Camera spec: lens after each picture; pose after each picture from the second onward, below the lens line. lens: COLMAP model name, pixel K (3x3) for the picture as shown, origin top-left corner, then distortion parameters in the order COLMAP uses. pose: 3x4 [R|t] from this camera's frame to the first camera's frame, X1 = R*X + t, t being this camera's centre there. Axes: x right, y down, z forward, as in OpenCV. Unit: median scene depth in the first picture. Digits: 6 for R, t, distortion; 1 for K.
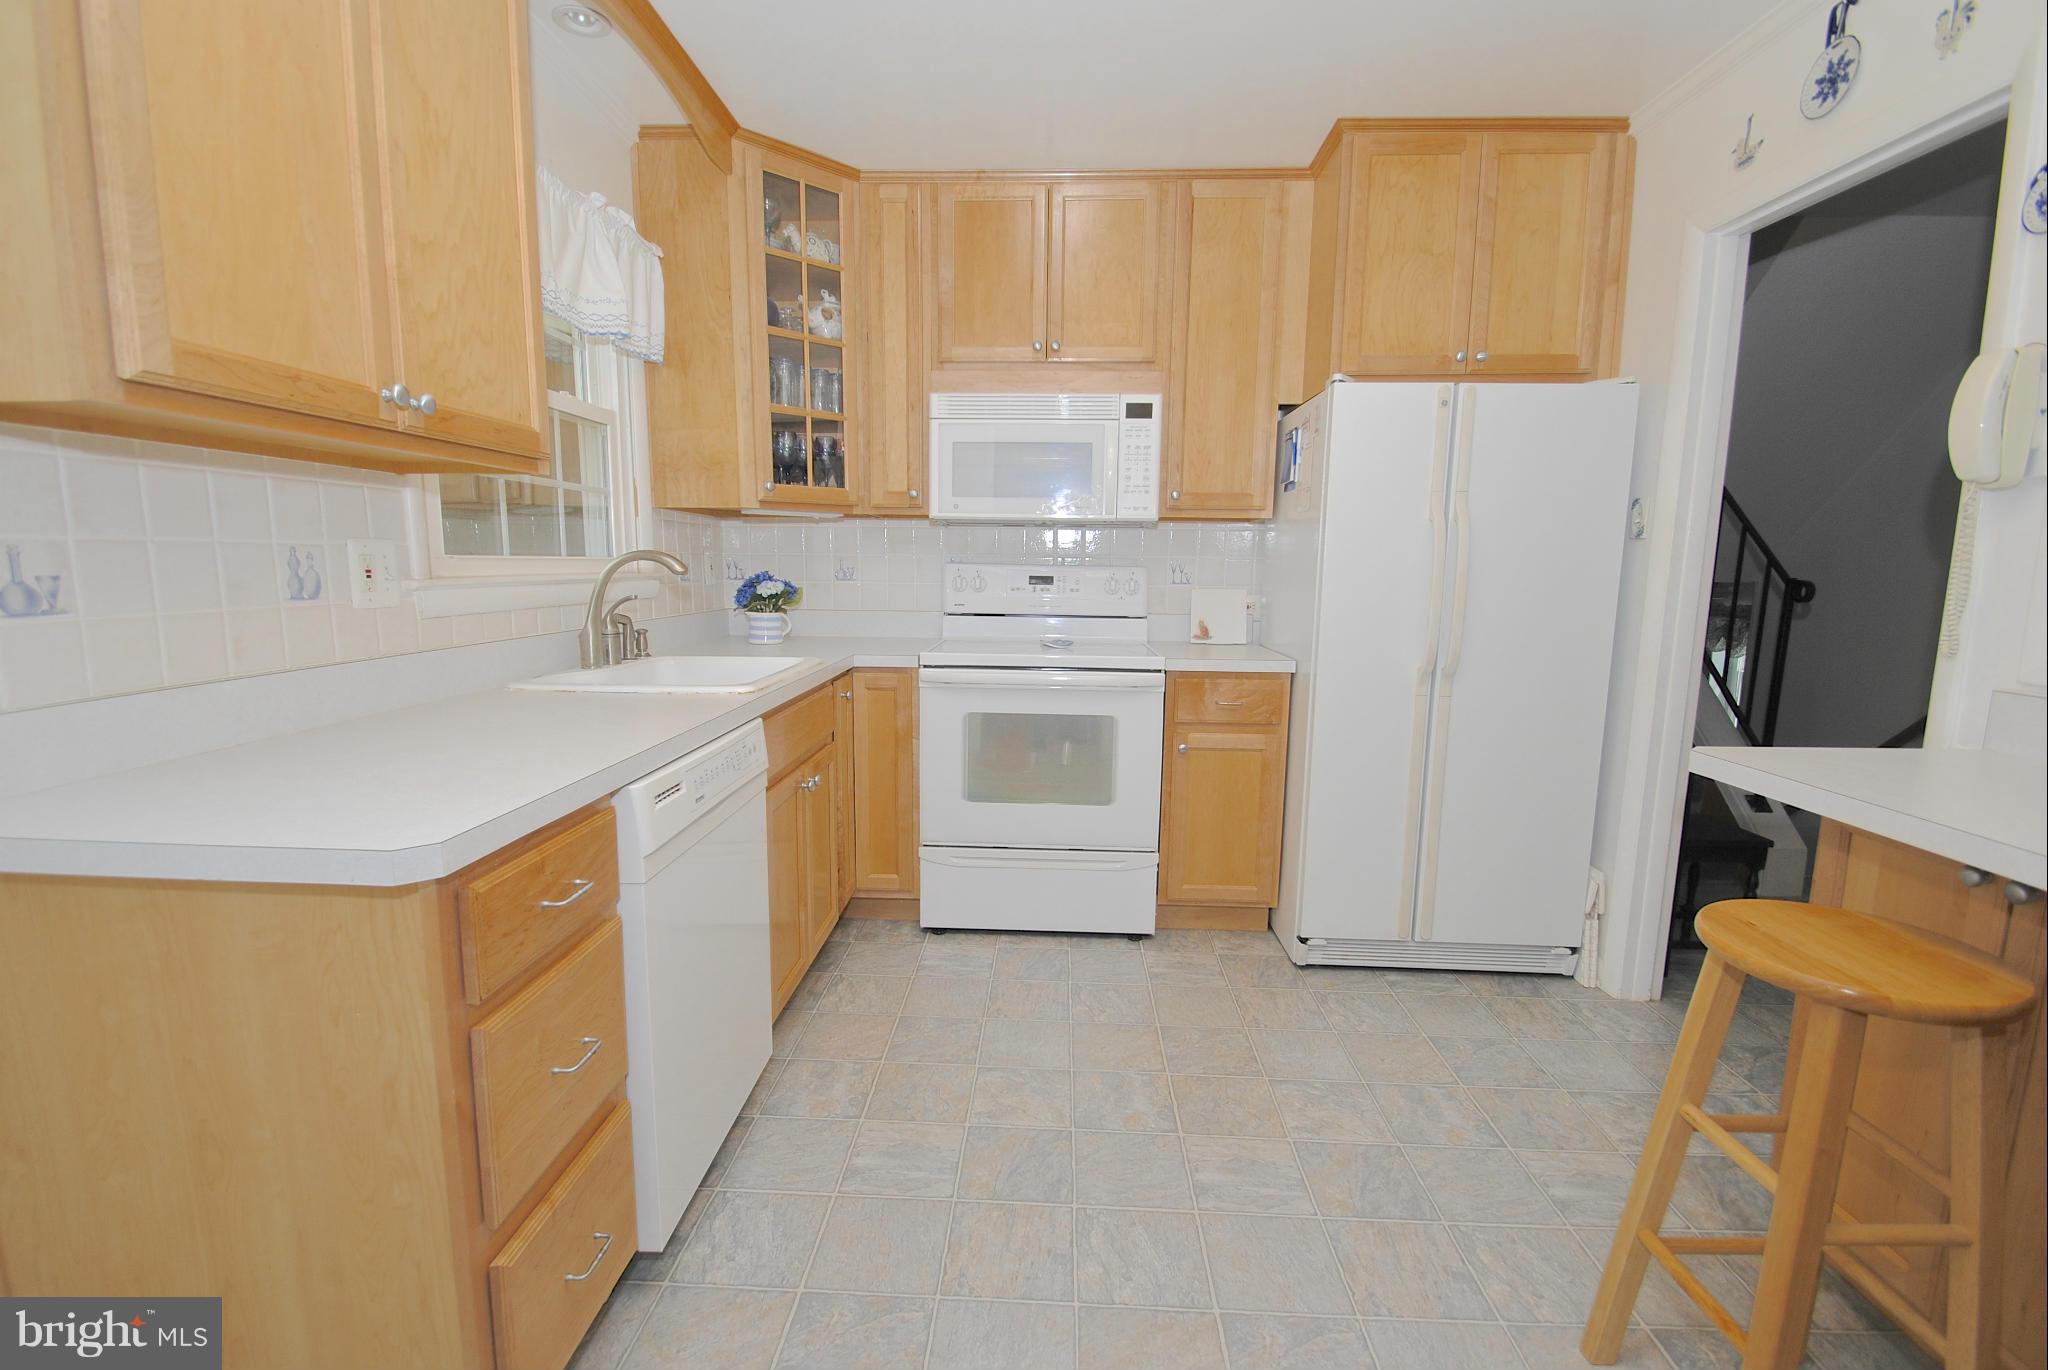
lens RADIAL K [[918.2, 0, 1024.0], [0, 918.2, 685.0], [0, 0, 1]] dist [0.011376, -0.016535]
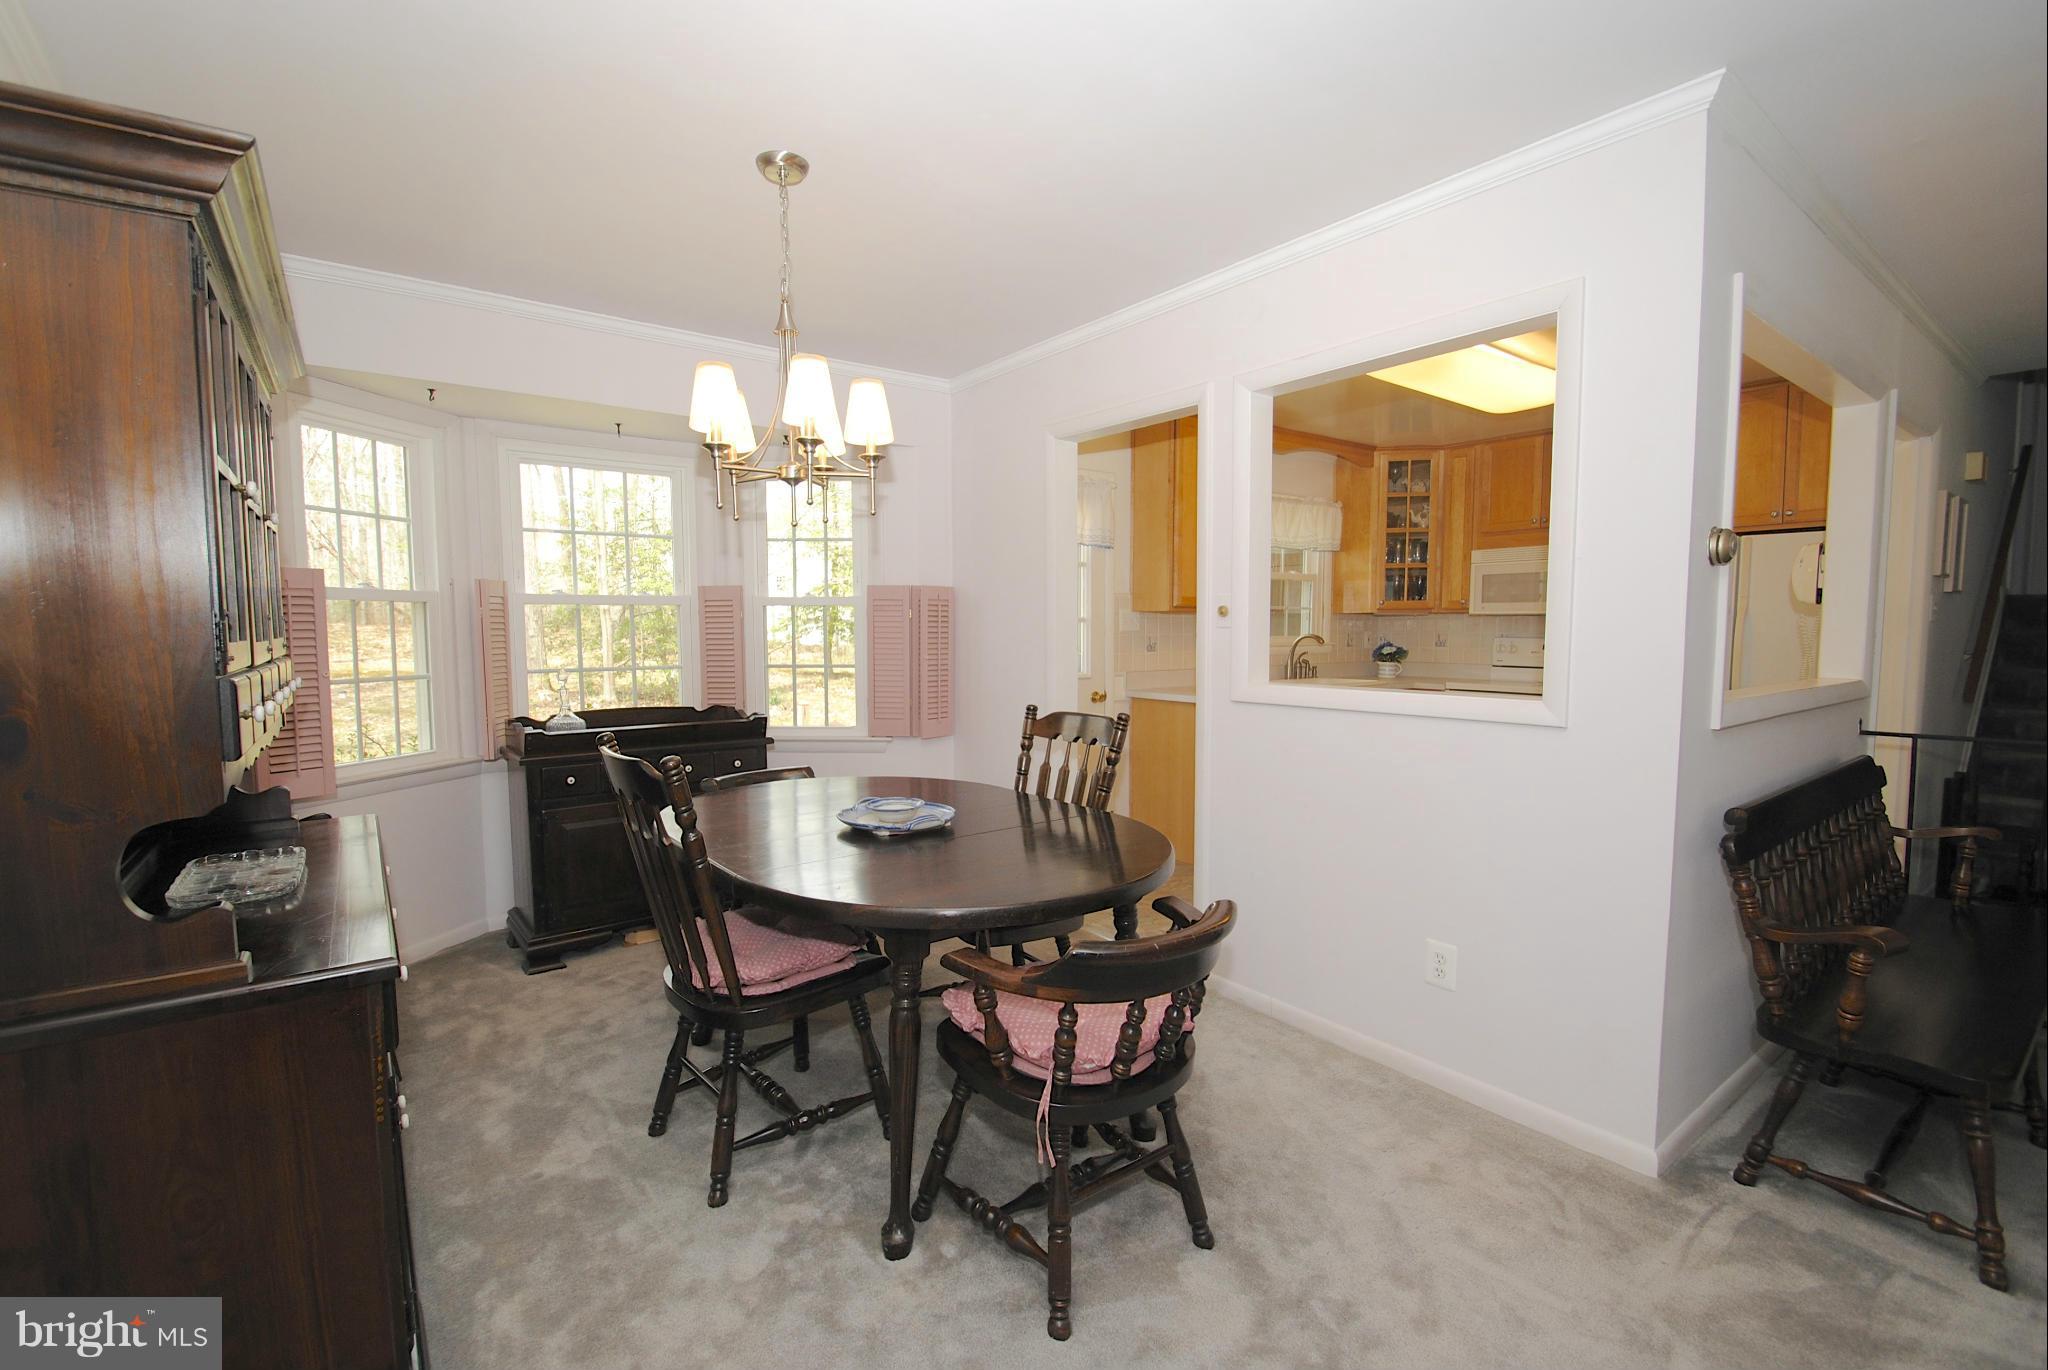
lens RADIAL K [[903.1, 0, 1004.4], [0, 903.1, 685.7], [0, 0, 1]] dist [0.001418, -0.000146]
pose [[0.622447, 0.043257, -0.781465, 0.812473], [-0.097589, 0.994969, -0.022656, 0.107866], [0.776554, 0.090364, 0.623537, -0.958629]]
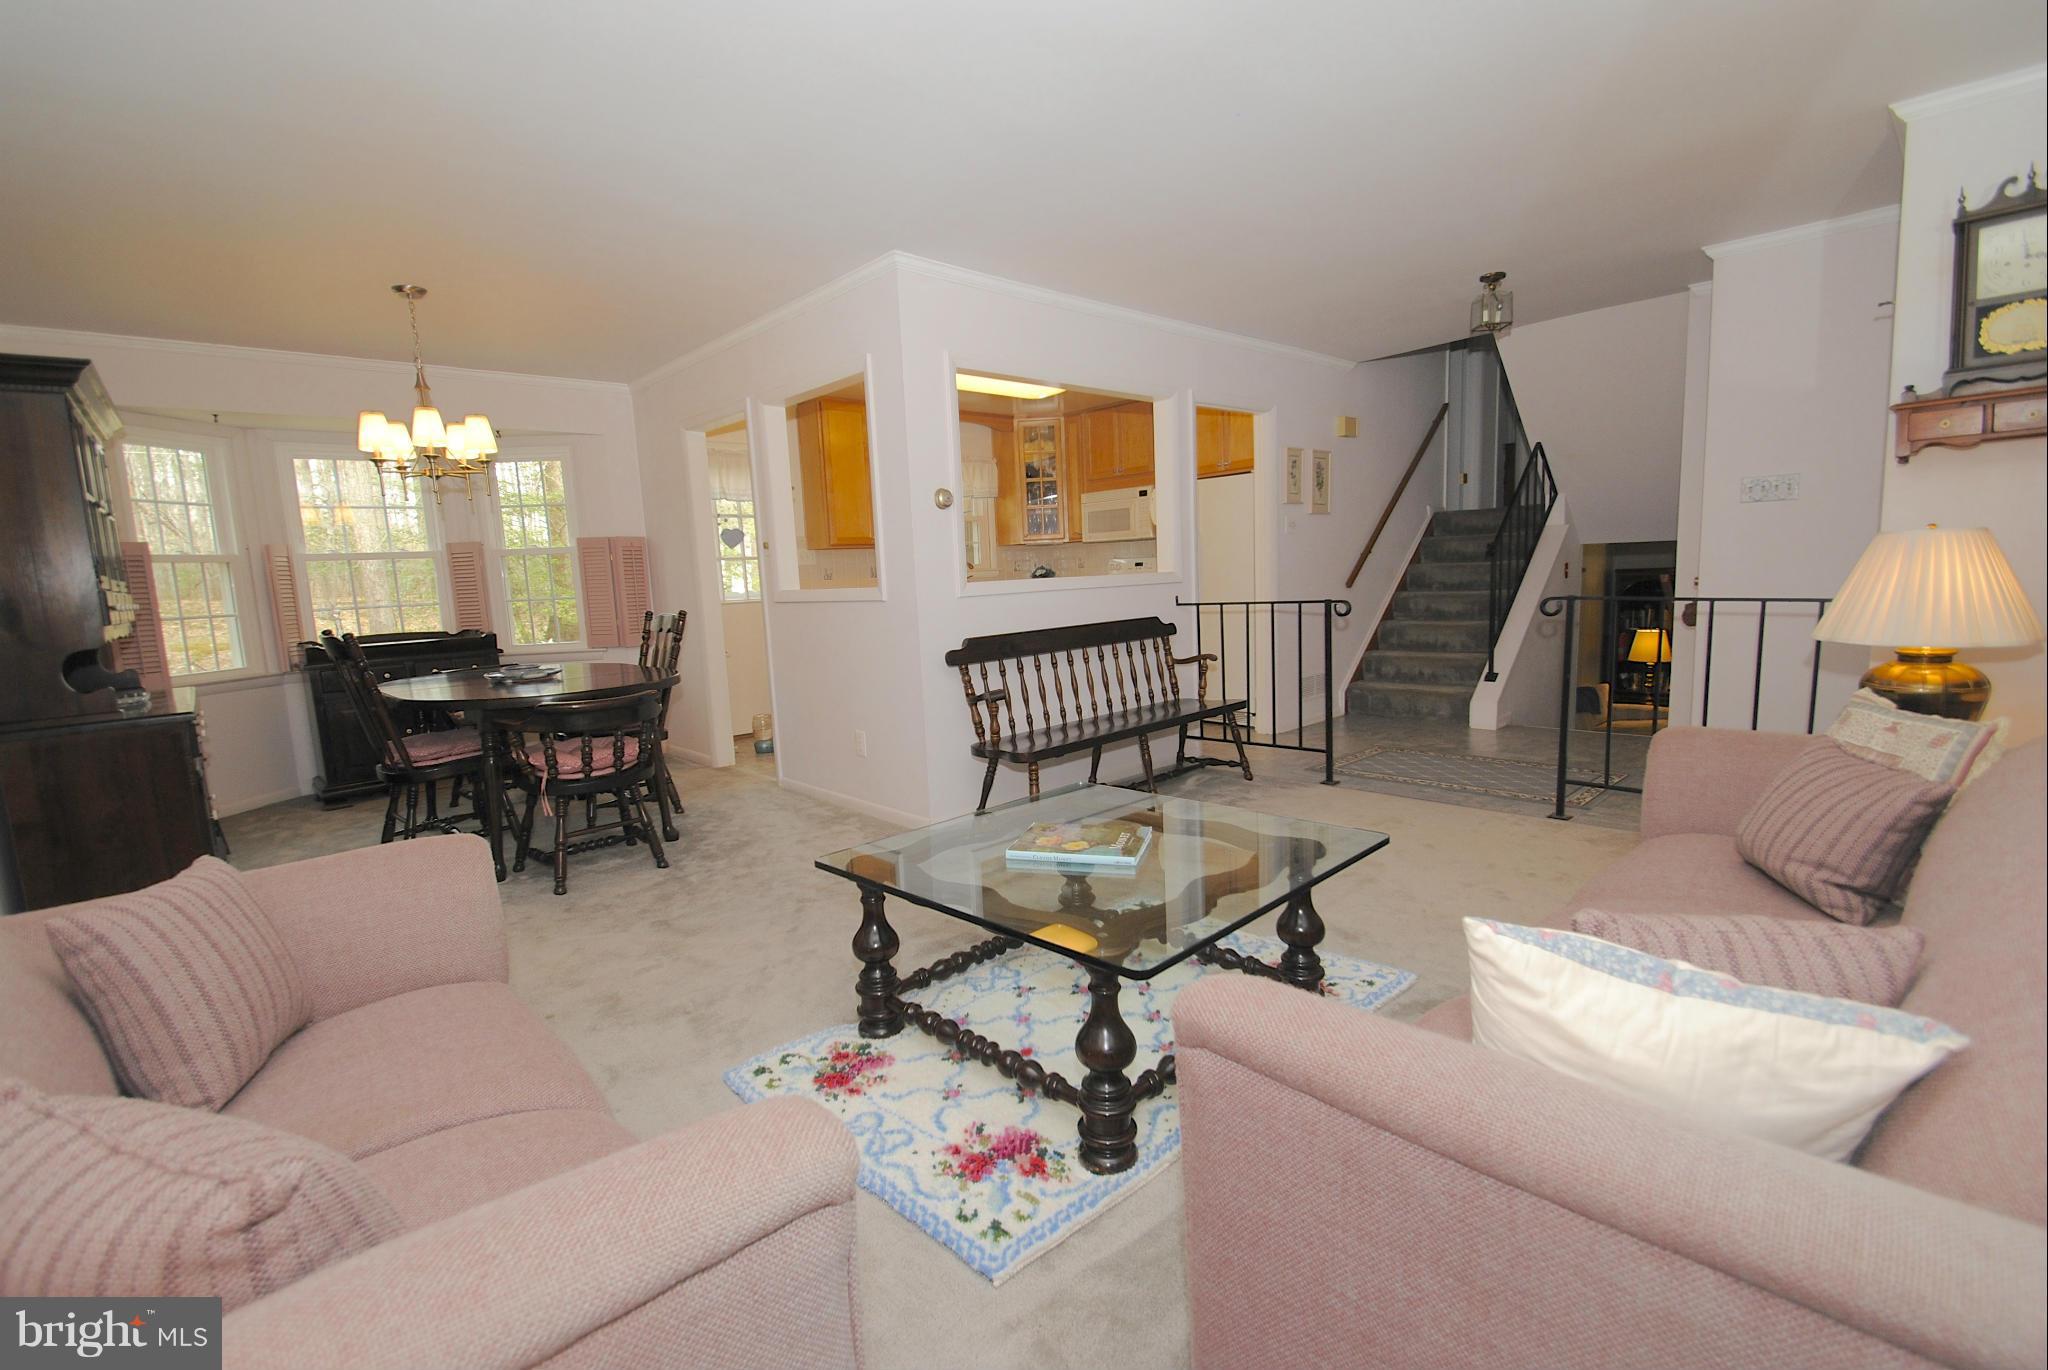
lens RADIAL K [[918.2, 0, 1024.0], [0, 918.2, 685.0], [0, 0, 1]] dist [0.011376, -0.016535]
pose [[0.700401, 0.051903, -0.711860, 1.716094], [-0.045621, 0.998569, 0.027921, 0.161041], [0.712290, 0.012920, 0.701766, -0.958923]]
